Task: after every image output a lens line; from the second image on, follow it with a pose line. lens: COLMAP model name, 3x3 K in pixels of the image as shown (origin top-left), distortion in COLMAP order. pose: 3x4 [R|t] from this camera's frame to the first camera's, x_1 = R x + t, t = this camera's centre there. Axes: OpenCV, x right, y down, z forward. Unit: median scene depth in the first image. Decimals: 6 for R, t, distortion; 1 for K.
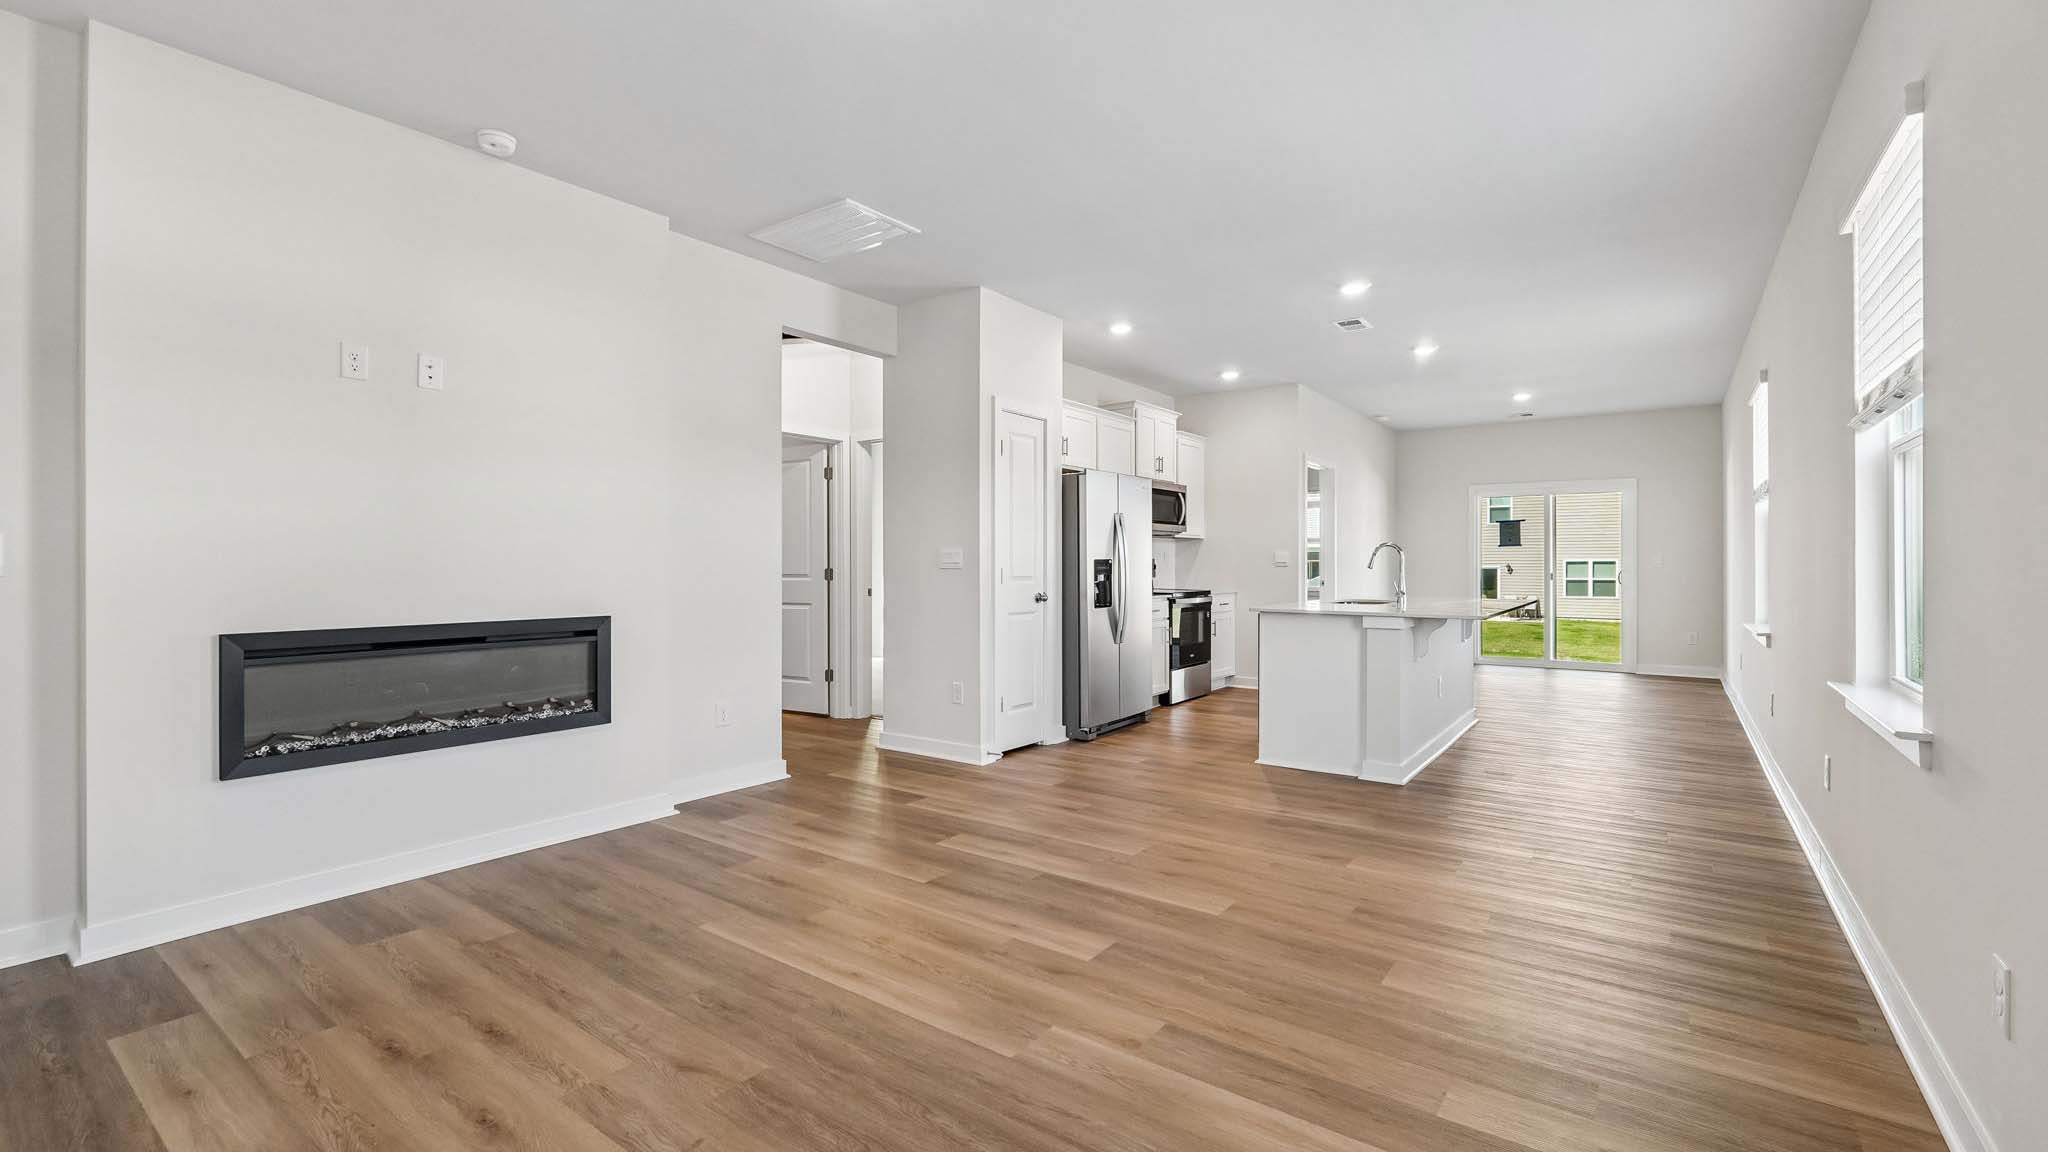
lens RADIAL K [[876.3, 0, 1022.9], [0, 876.3, 564.6], [0, 0, 1]] dist [-0.014117, 0.005210]
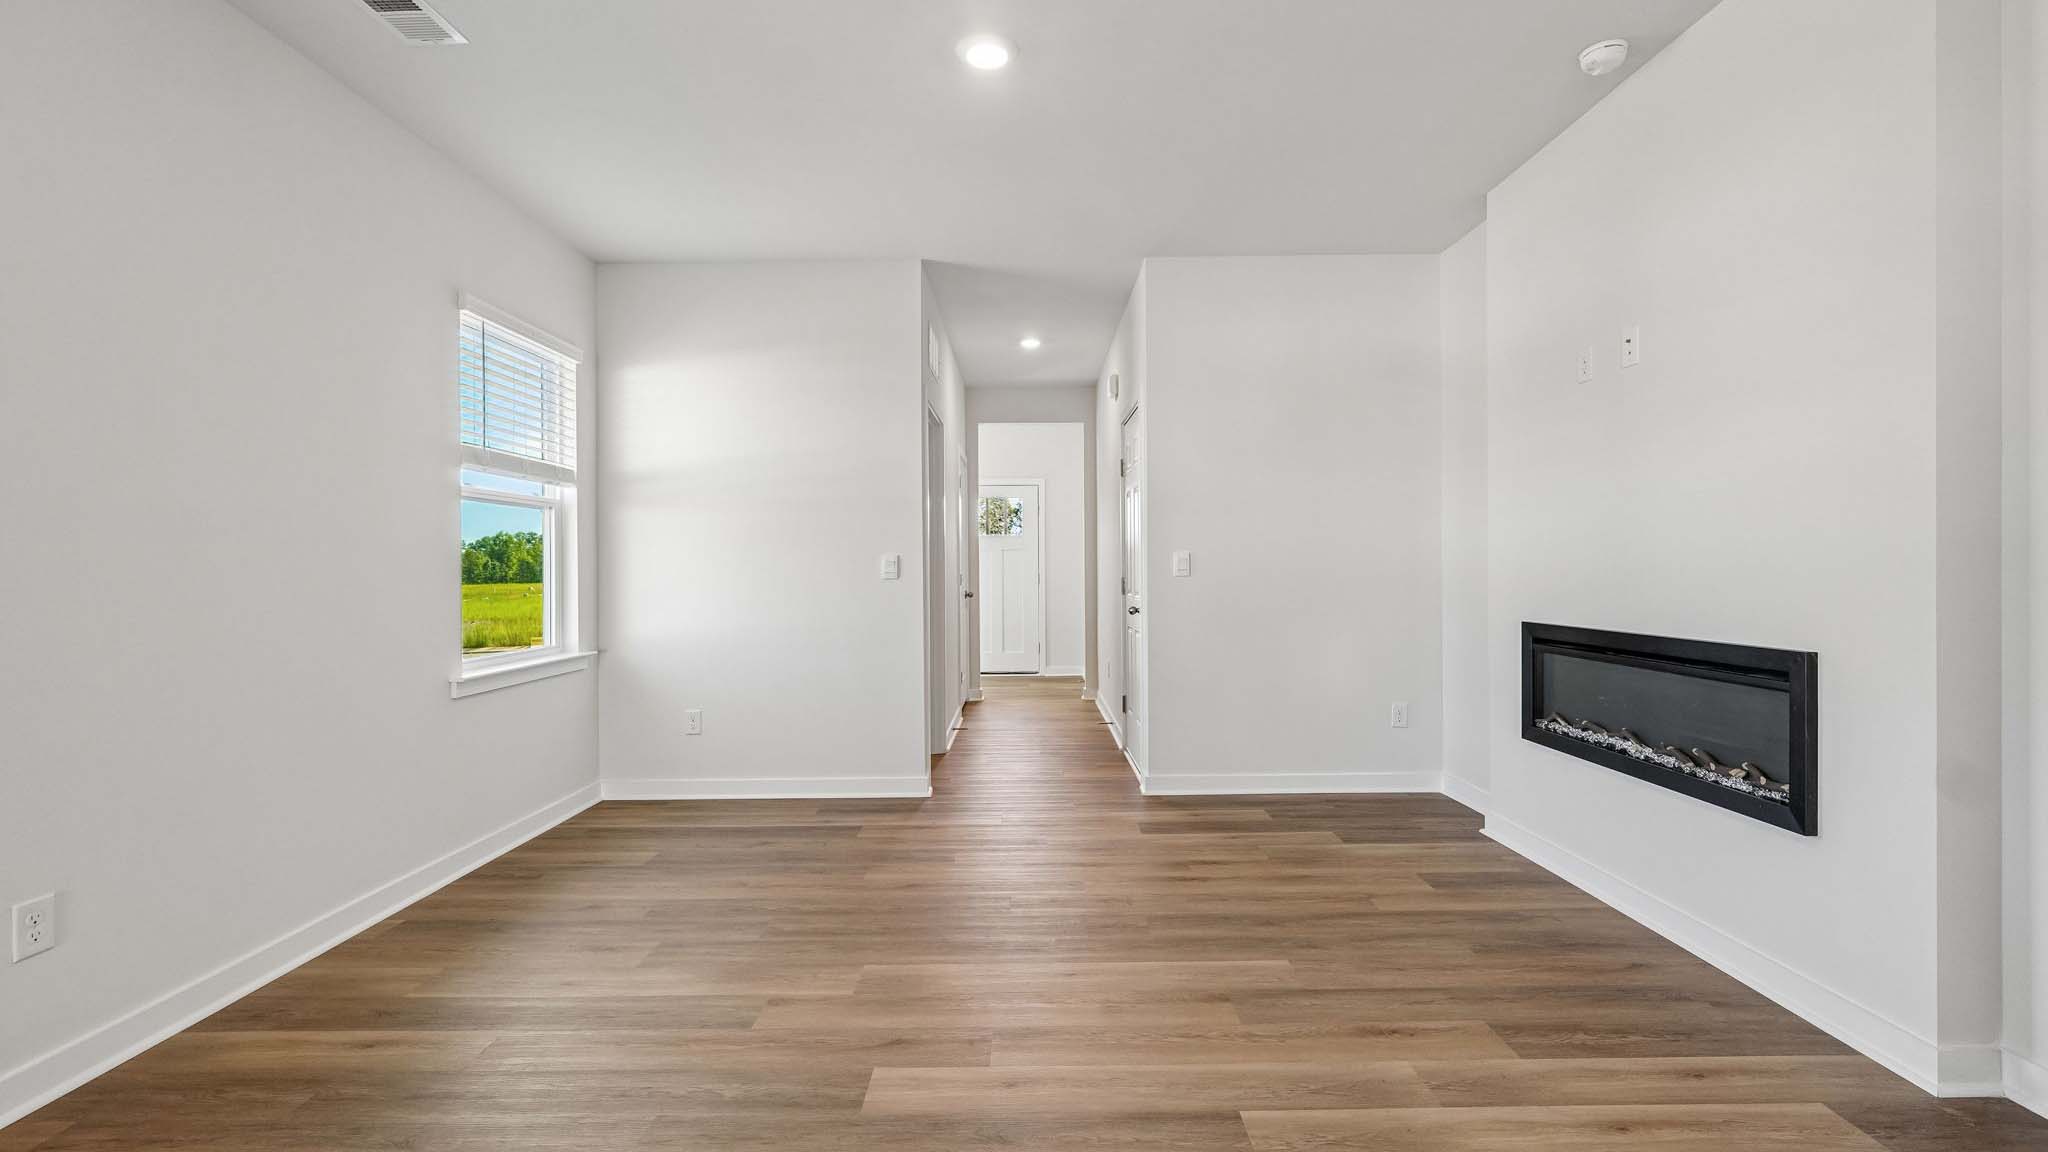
lens RADIAL K [[876.3, 0, 1031.0], [0, 876.3, 578.1], [0, 0, 1]] dist [-0.014117, 0.005210]
pose [[-0.802903, 0.015249, -0.595915, 0.217020], [0.009518, 0.999873, 0.012762, -0.002947], [0.596034, 0.004575, -0.802946, 0.872093]]
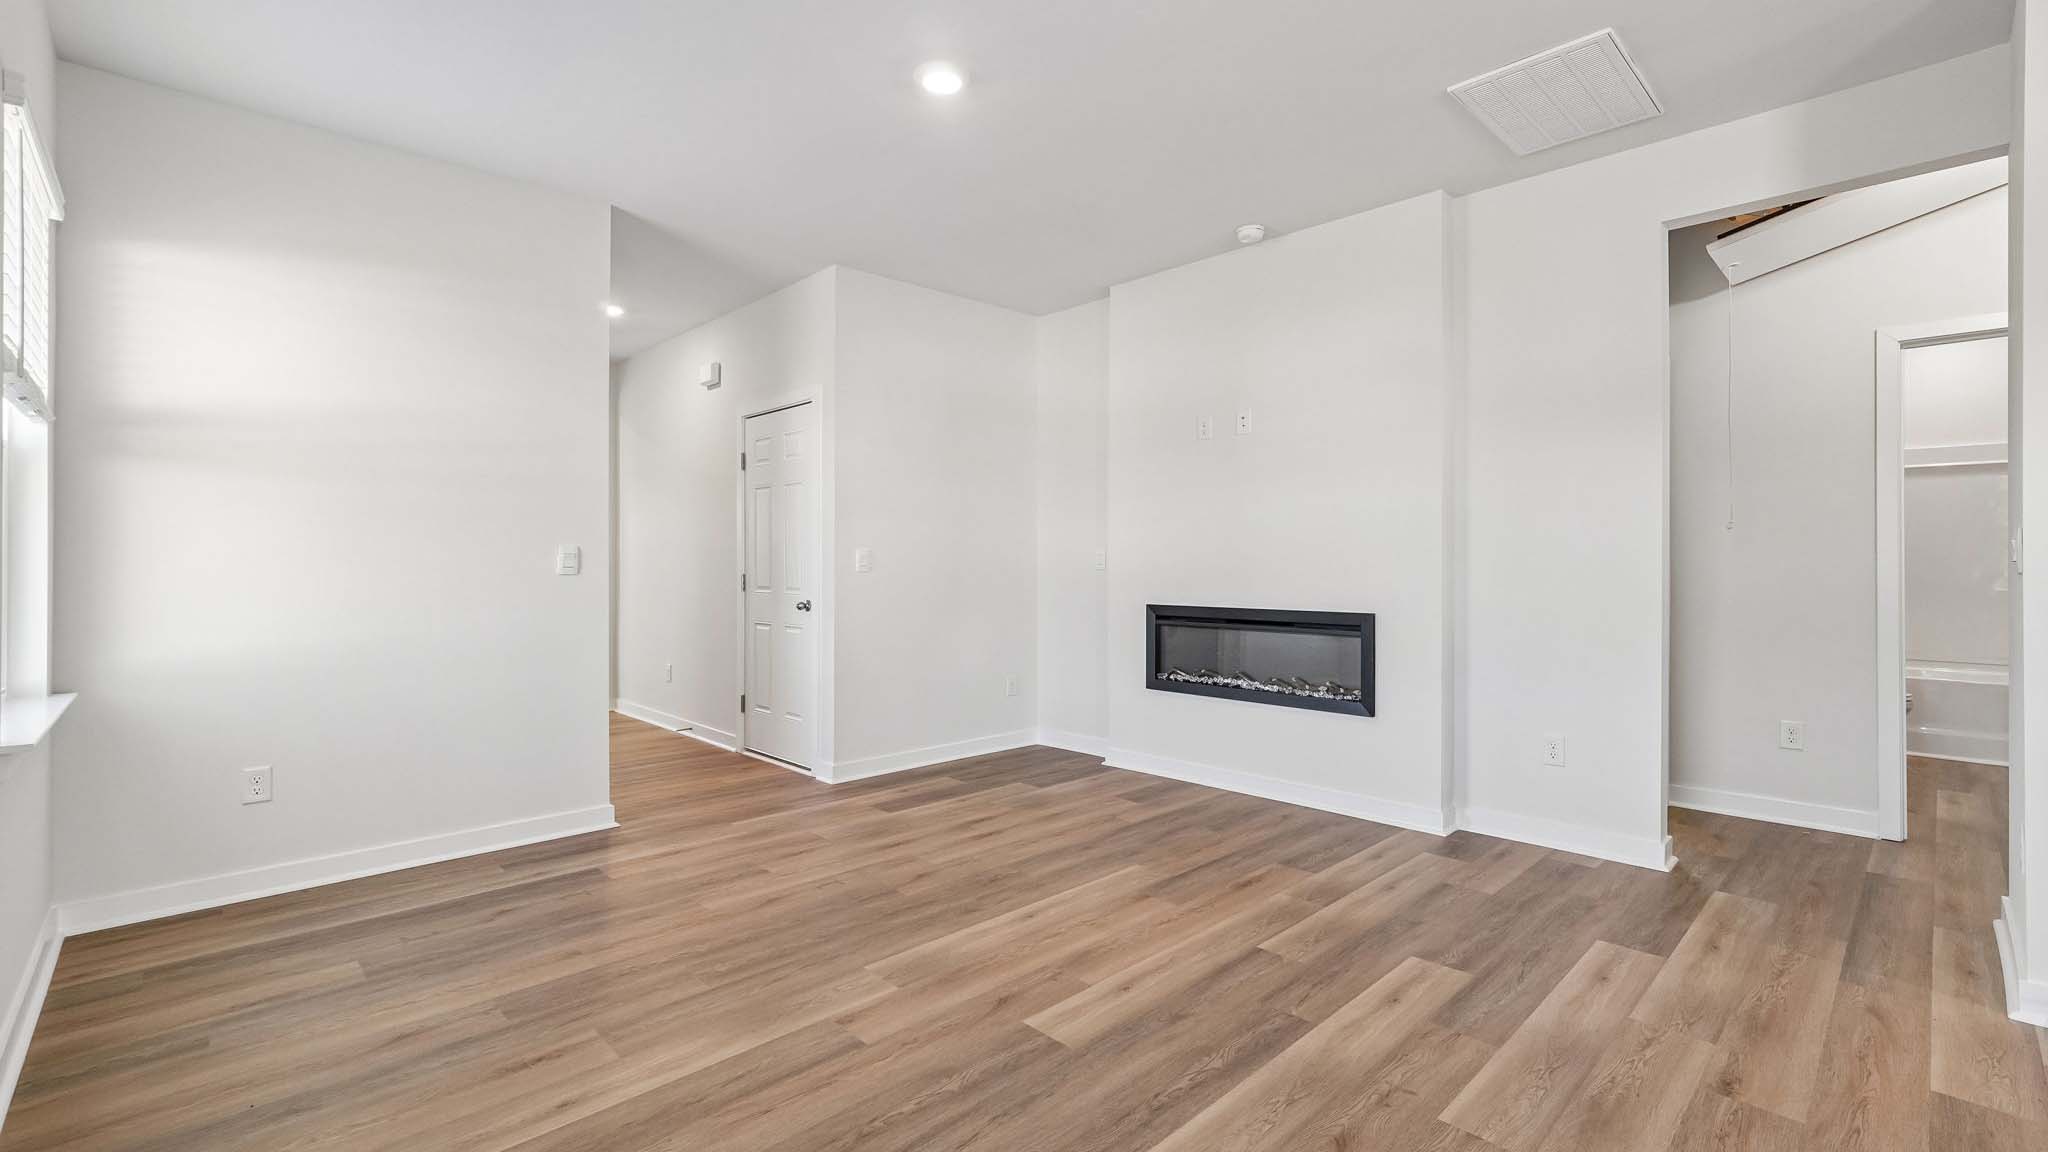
lens RADIAL K [[876.3, 0, 1024.2], [0, 876.3, 576.8], [0, 0, 1]] dist [-0.014117, 0.005210]
pose [[-0.170868, 0.015345, -0.985174, 0.466623], [0.000774, 0.999880, 0.015440, -0.001629], [0.985294, 0.001876, -0.170859, 0.580507]]
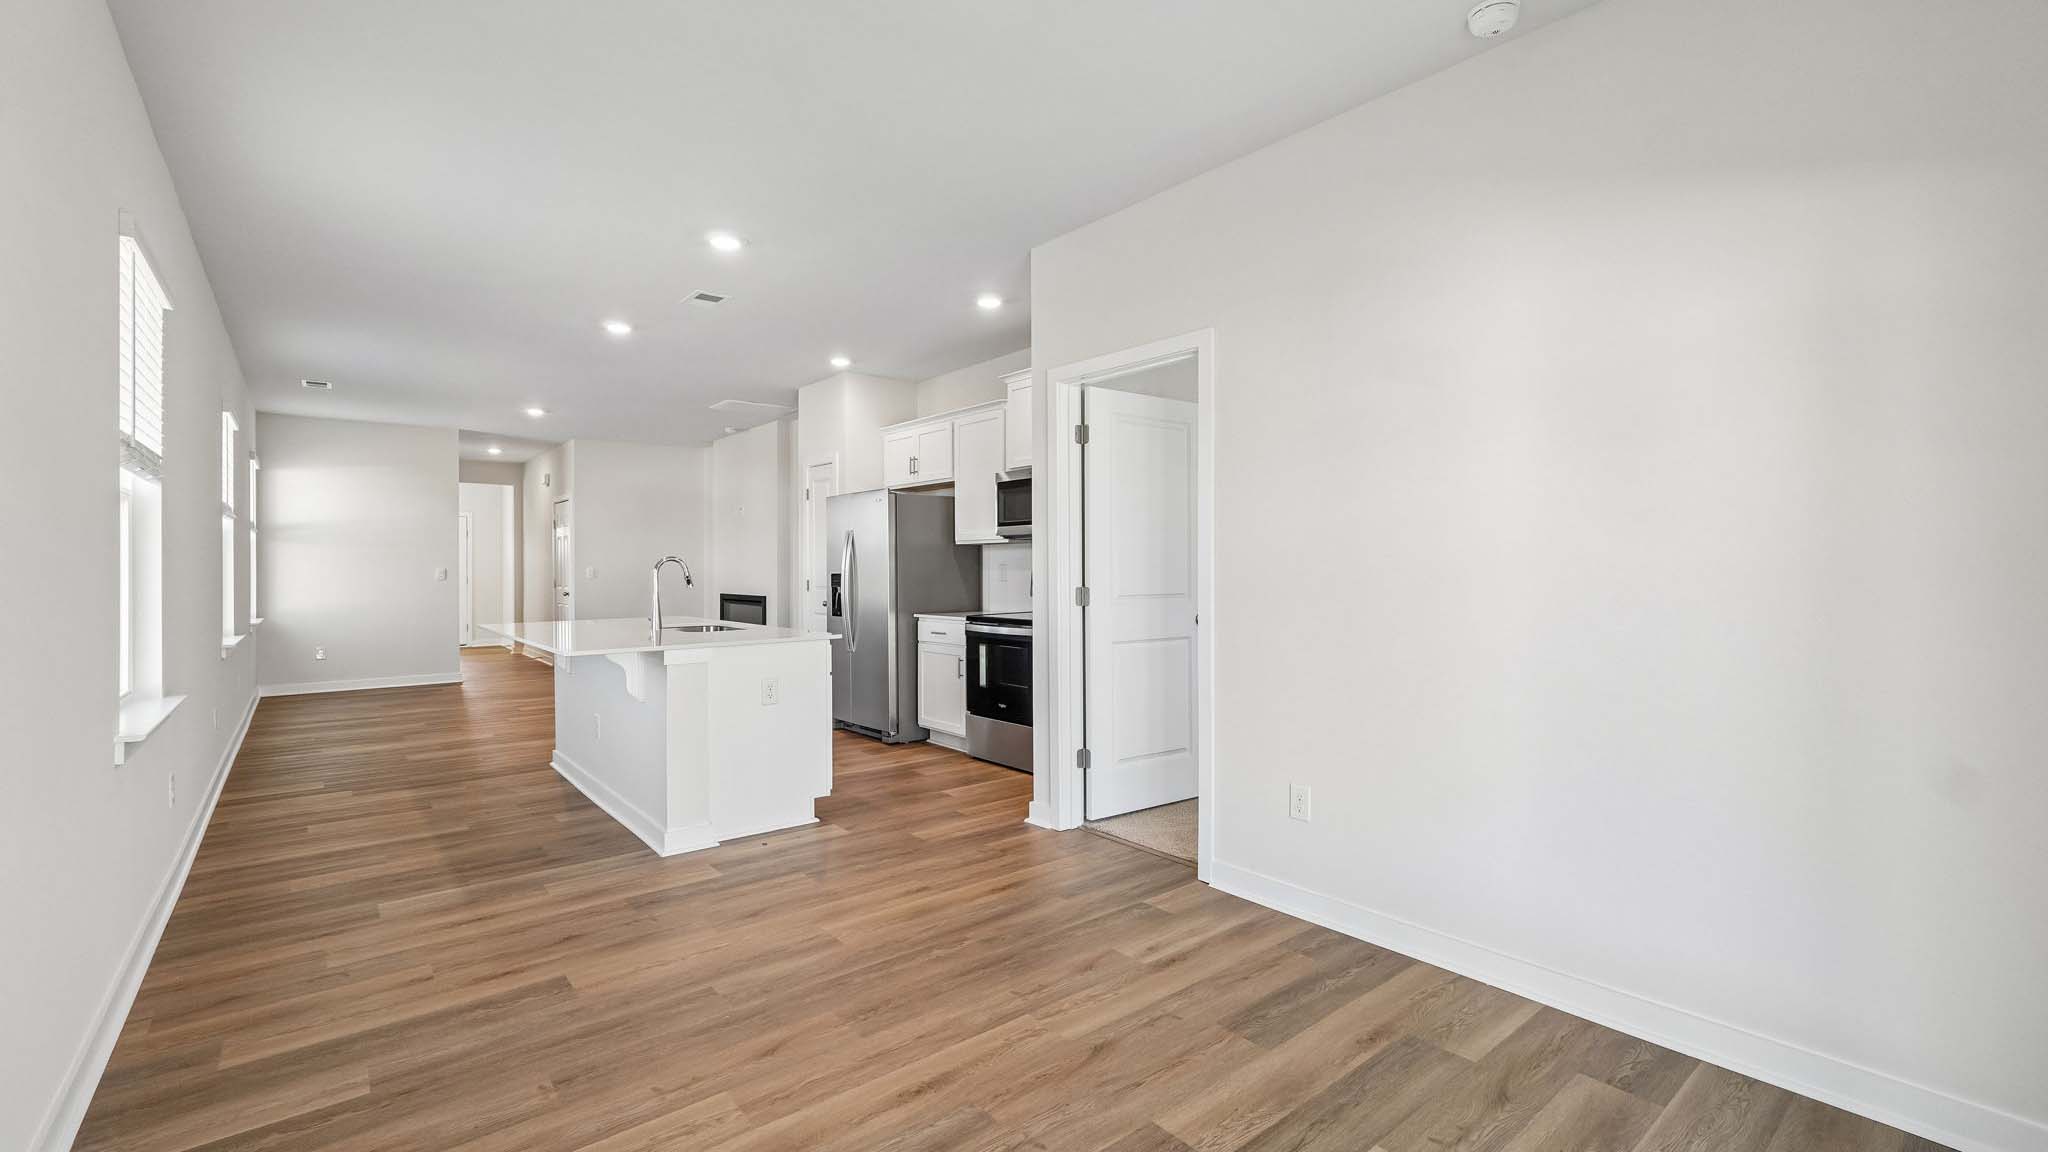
lens RADIAL K [[876.3, 0, 1022.0], [0, 876.3, 566.9], [0, 0, 1]] dist [-0.014117, 0.005210]
pose [[-0.248803, 0.001699, -0.968553, 1.296212], [0.002331, 0.999997, 0.001155, -0.017625], [0.968551, -0.001970, -0.248806, 1.740915]]
